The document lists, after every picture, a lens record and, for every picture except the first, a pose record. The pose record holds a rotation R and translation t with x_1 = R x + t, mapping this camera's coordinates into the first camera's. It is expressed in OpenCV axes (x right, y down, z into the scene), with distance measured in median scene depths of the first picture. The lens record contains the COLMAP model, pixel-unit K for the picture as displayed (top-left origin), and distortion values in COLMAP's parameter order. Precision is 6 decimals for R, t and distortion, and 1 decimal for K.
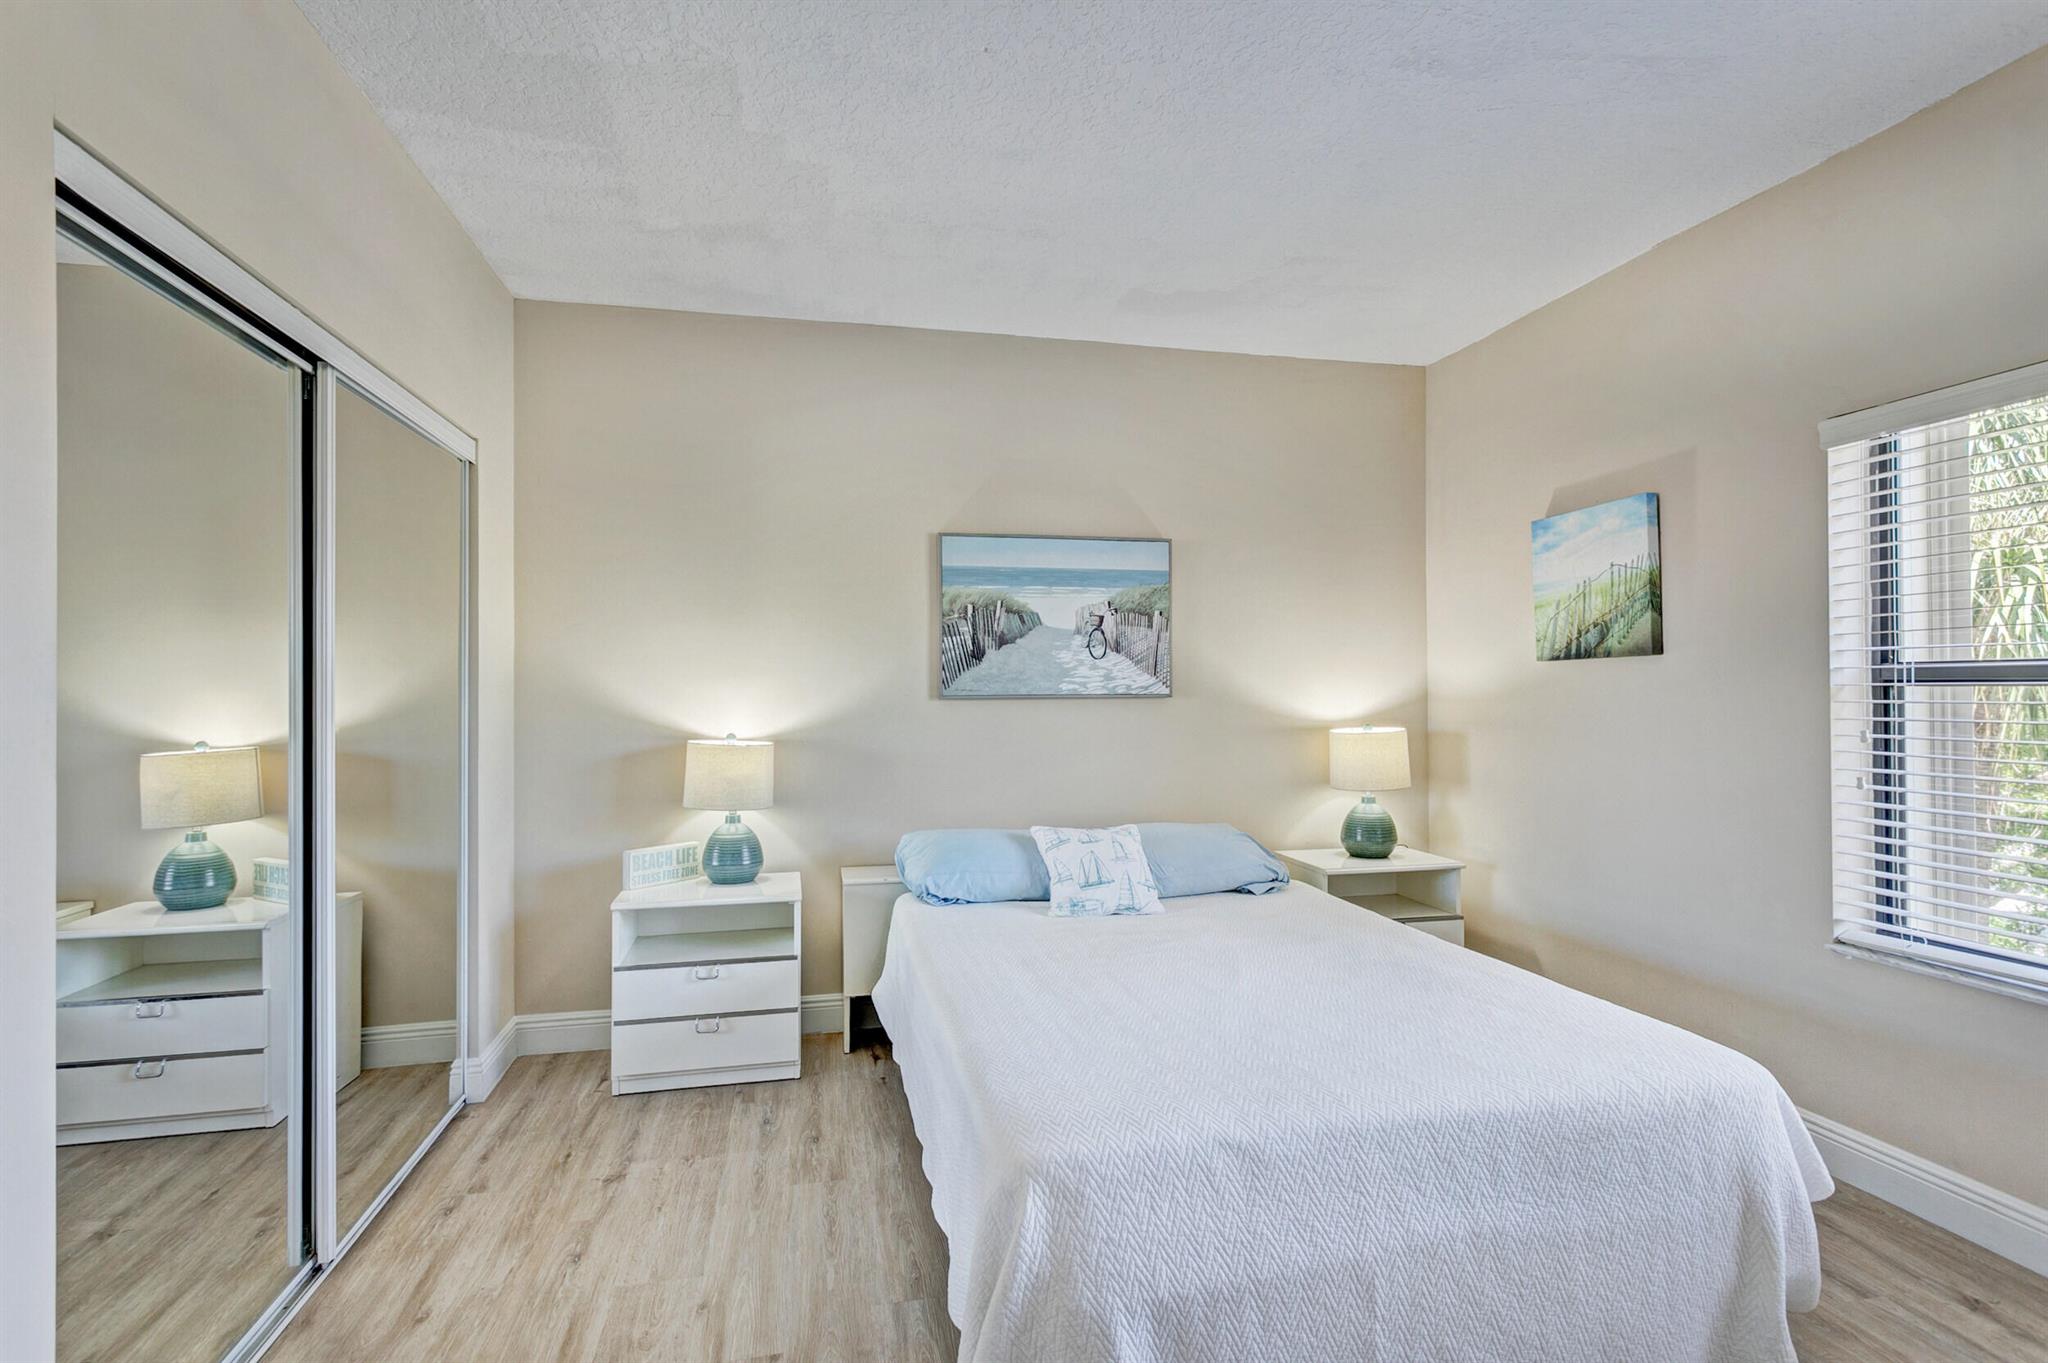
lens RADIAL K [[993.7, 0, 1024.0], [0, 993.7, 681.5], [0, 0, 1]] dist [0.003388, 0.001520]
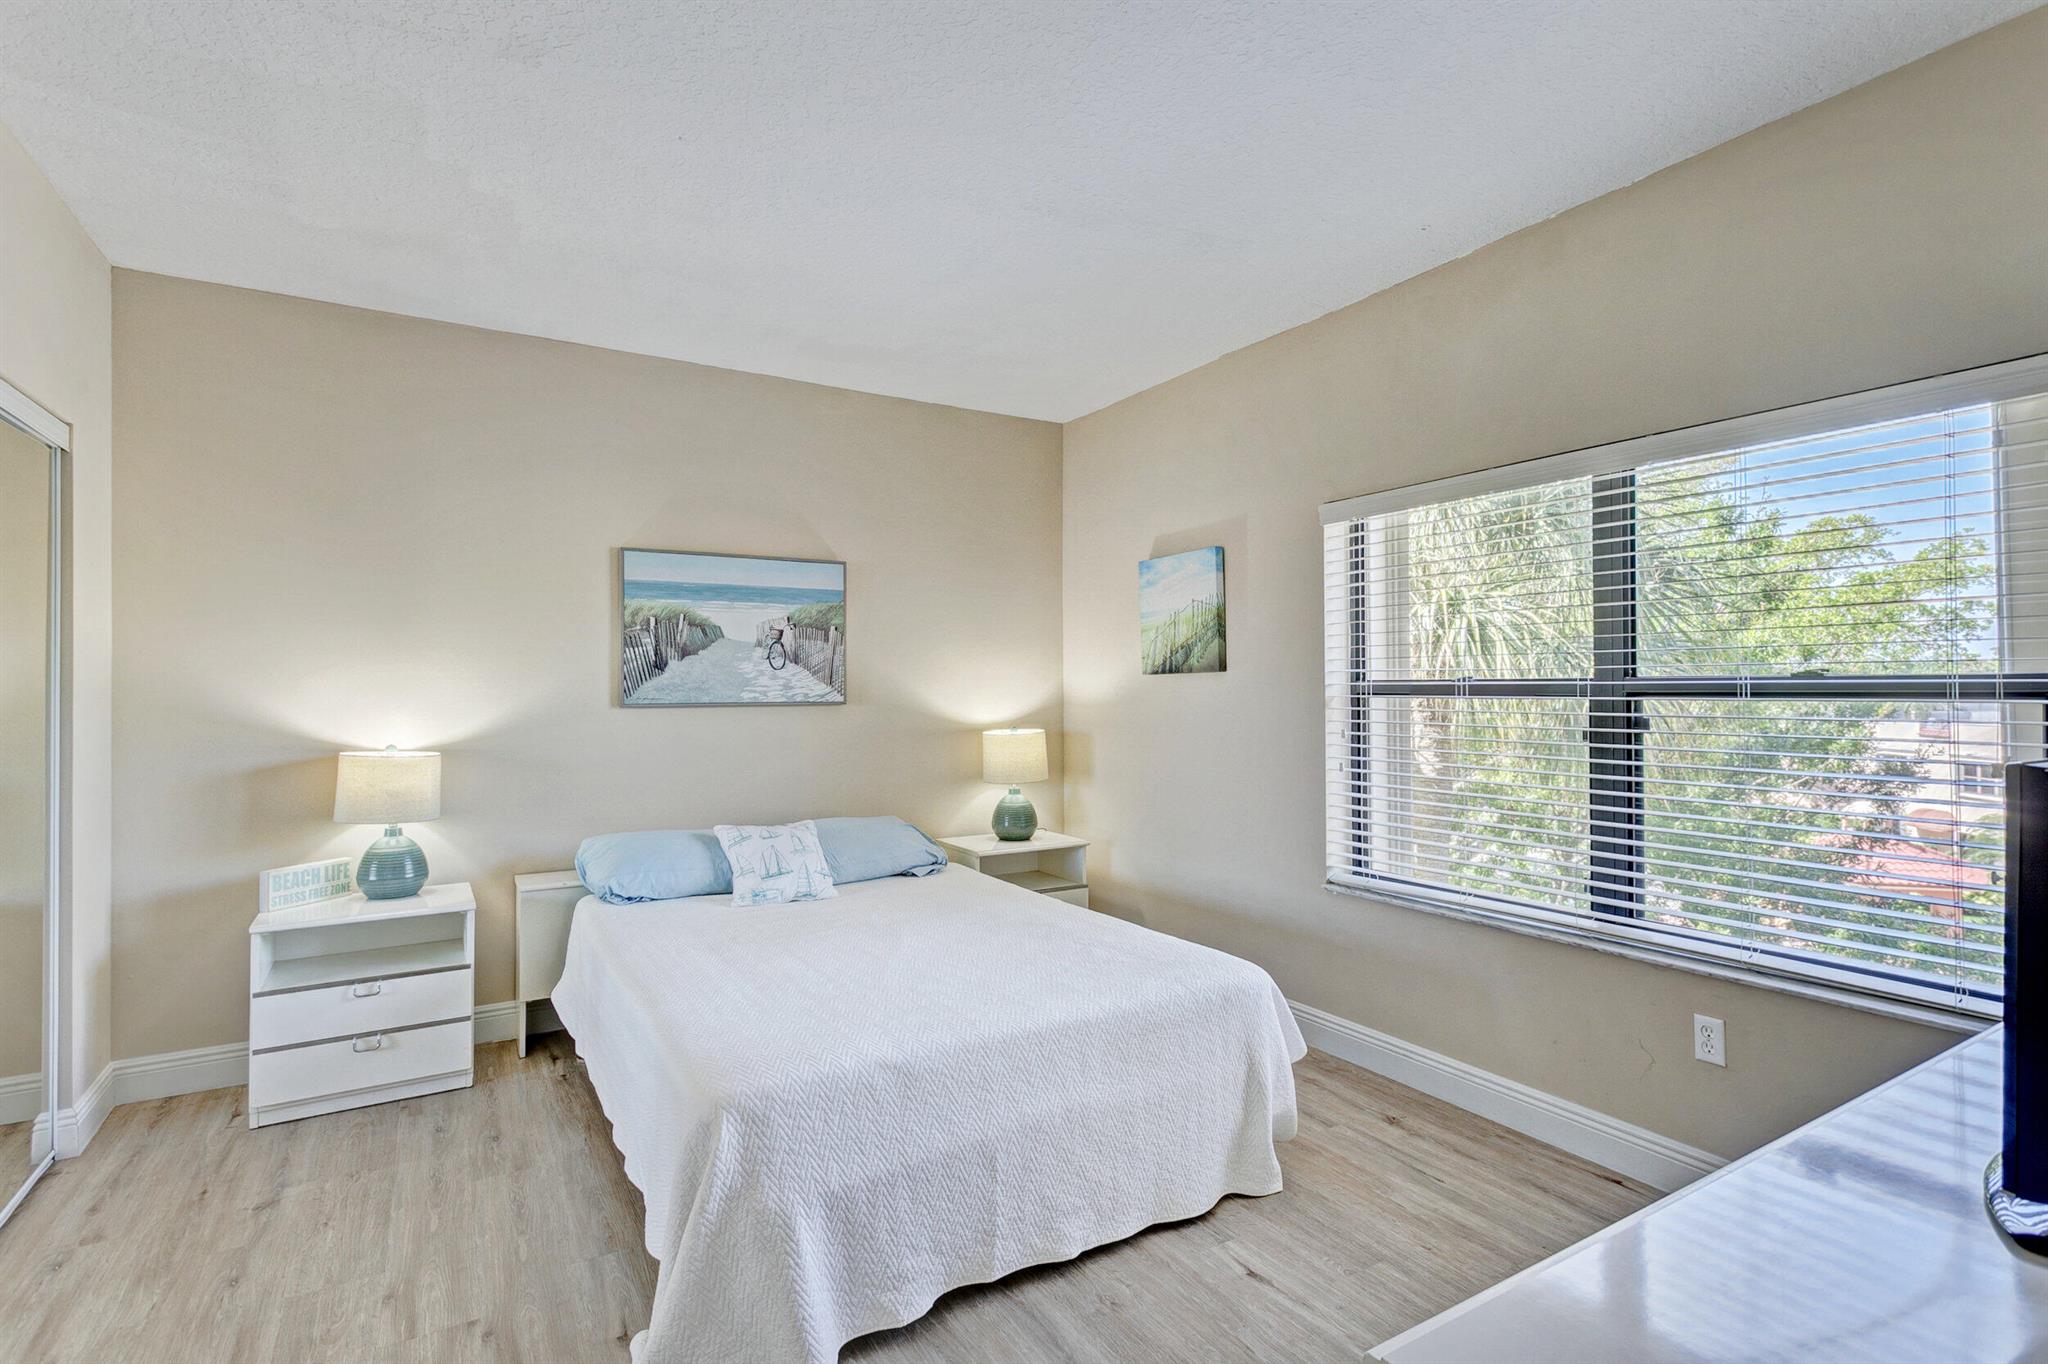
lens RADIAL K [[993.7, 0, 1024.0], [0, 993.7, 682.0], [0, 0, 1]] dist [0.003388, 0.001520]
pose [[0.948628, 0.002622, 0.316382, -0.016563], [-0.003155, 0.999994, 0.001171, -0.013509], [-0.316377, -0.002109, 0.948631, -0.138246]]
